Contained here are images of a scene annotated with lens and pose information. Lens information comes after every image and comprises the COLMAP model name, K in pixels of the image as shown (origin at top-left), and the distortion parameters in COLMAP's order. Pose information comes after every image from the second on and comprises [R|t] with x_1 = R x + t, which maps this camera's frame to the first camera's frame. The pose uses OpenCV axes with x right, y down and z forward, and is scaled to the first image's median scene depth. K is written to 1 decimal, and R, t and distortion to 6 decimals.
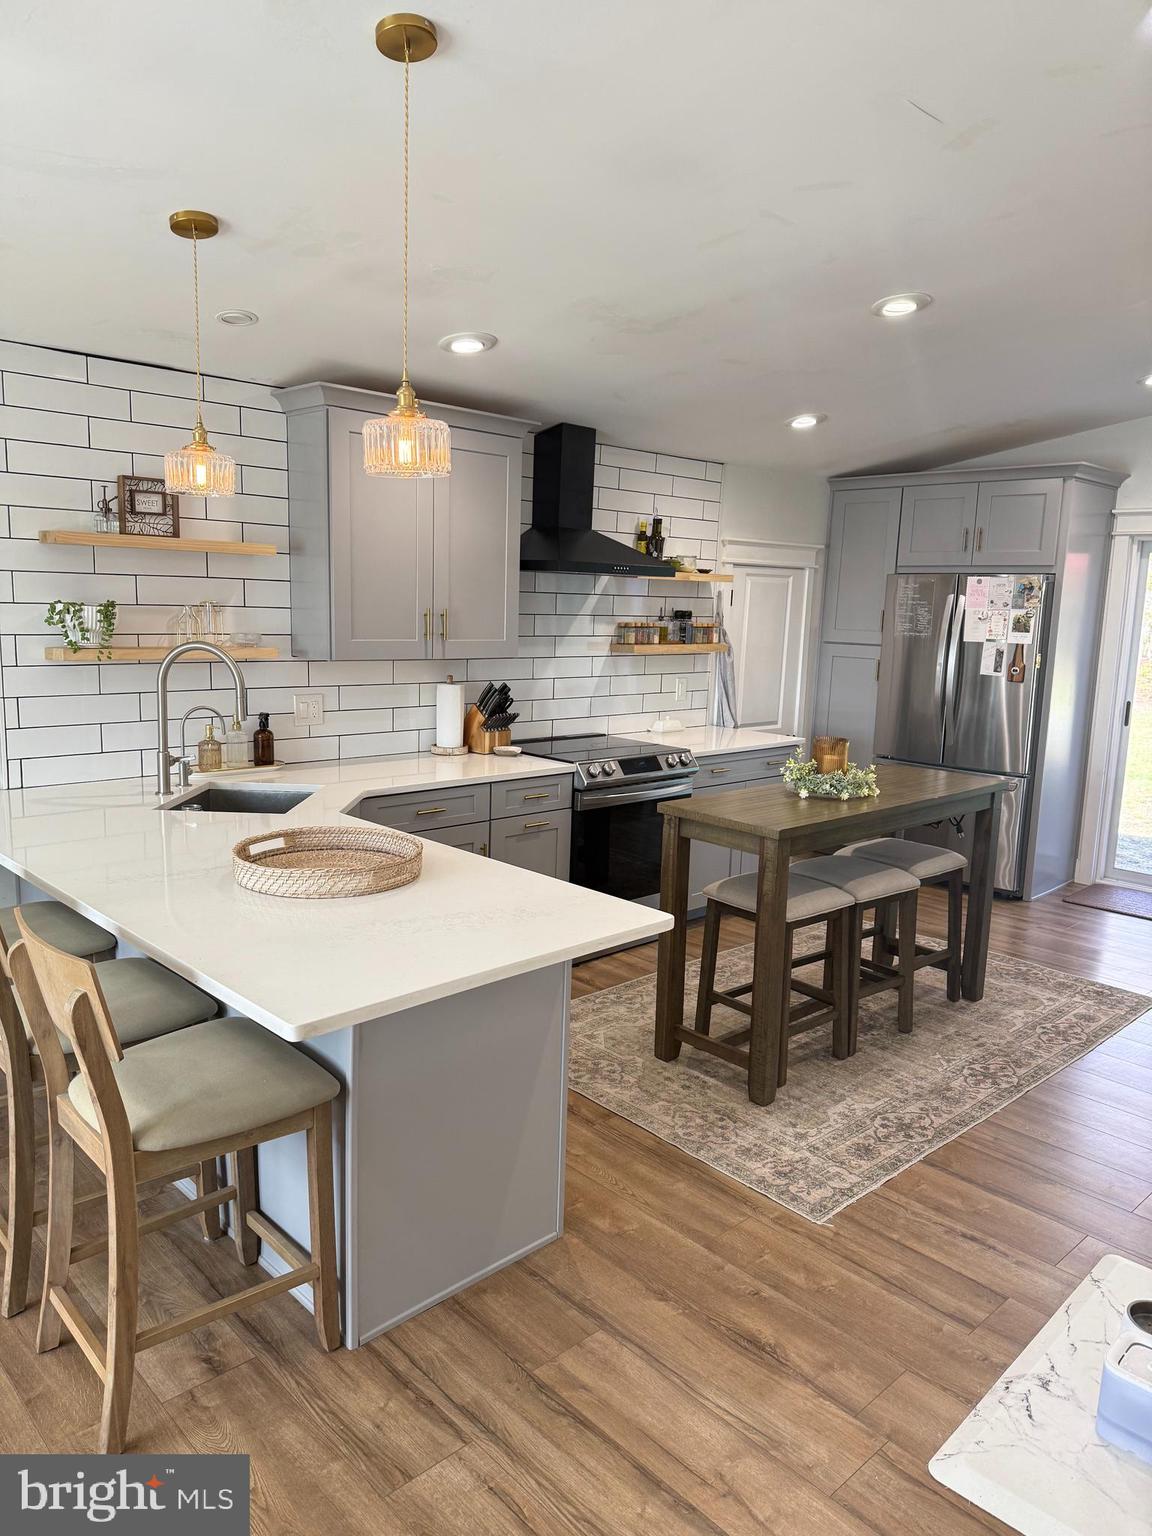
lens RADIAL K [[1070.2, 0, 567.8], [0, 1070.2, 770.6], [0, 0, 1]] dist [0.012152, -0.030000]
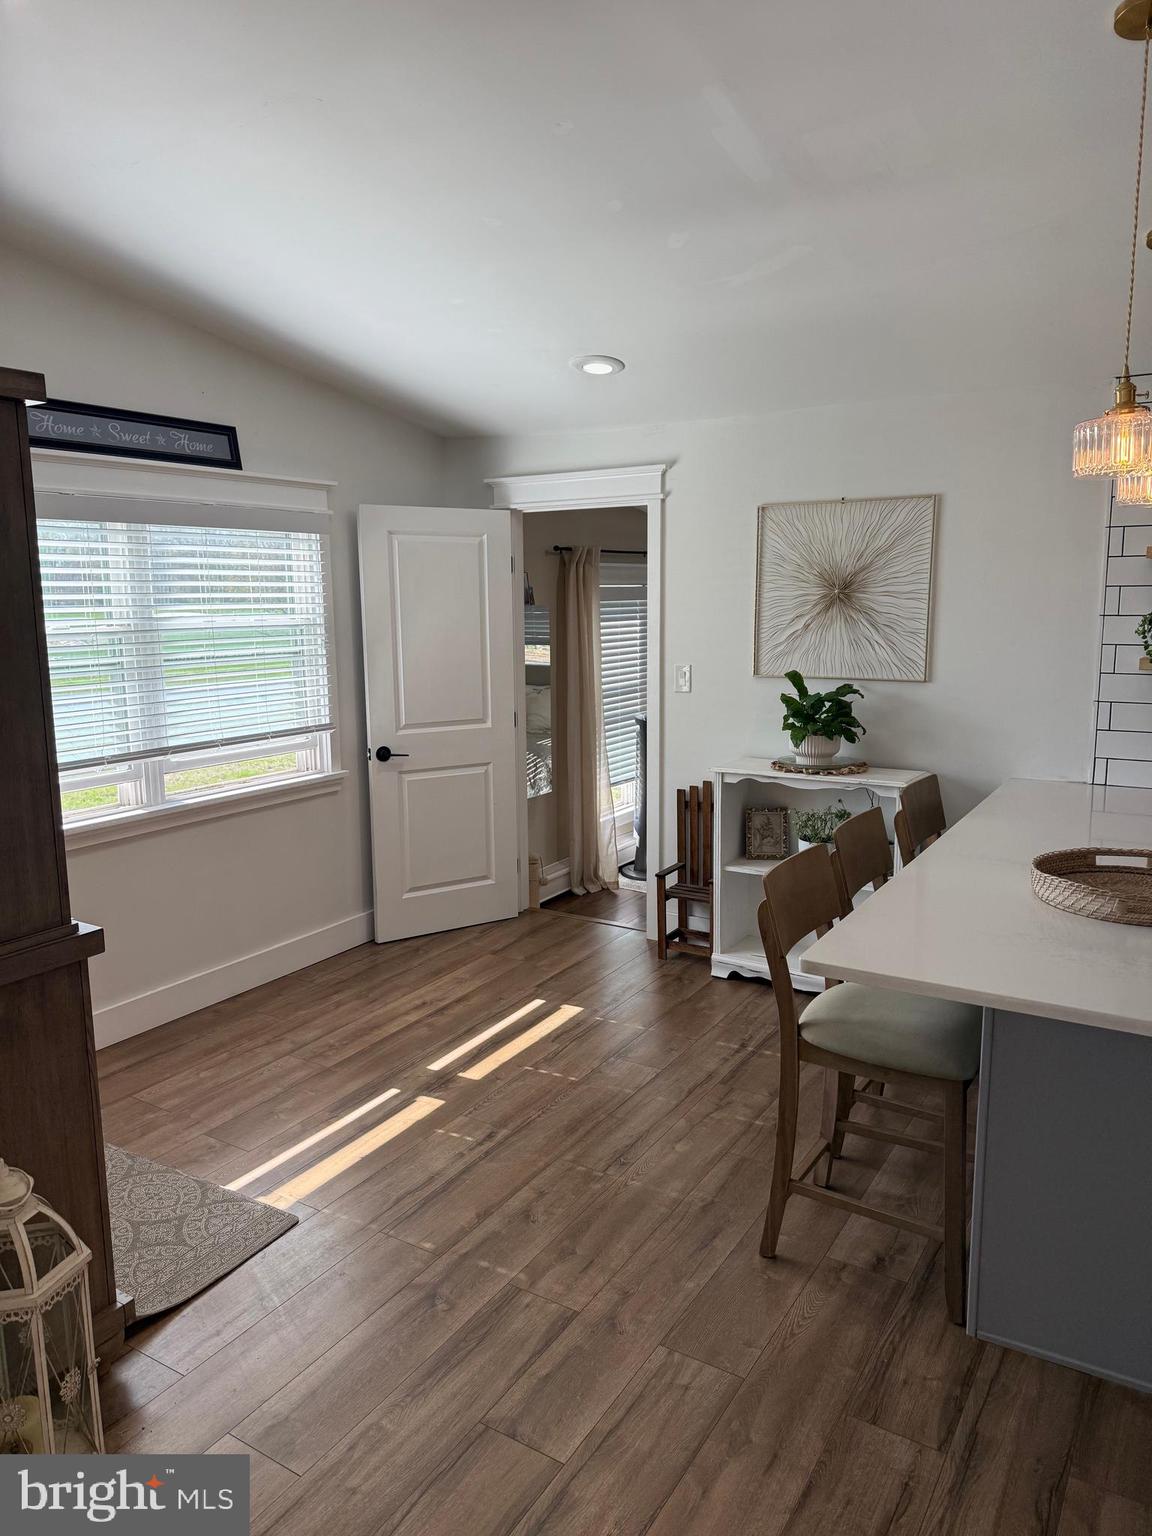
lens RADIAL K [[1070.2, 0, 567.0], [0, 1070.2, 767.2], [0, 0, 1]] dist [0.012152, -0.030000]
pose [[0.244638, 0.125292, -0.961485, 0.678298], [-0.137413, 0.986088, 0.093534, -0.047589], [0.959828, 0.109239, 0.258452, 0.323427]]
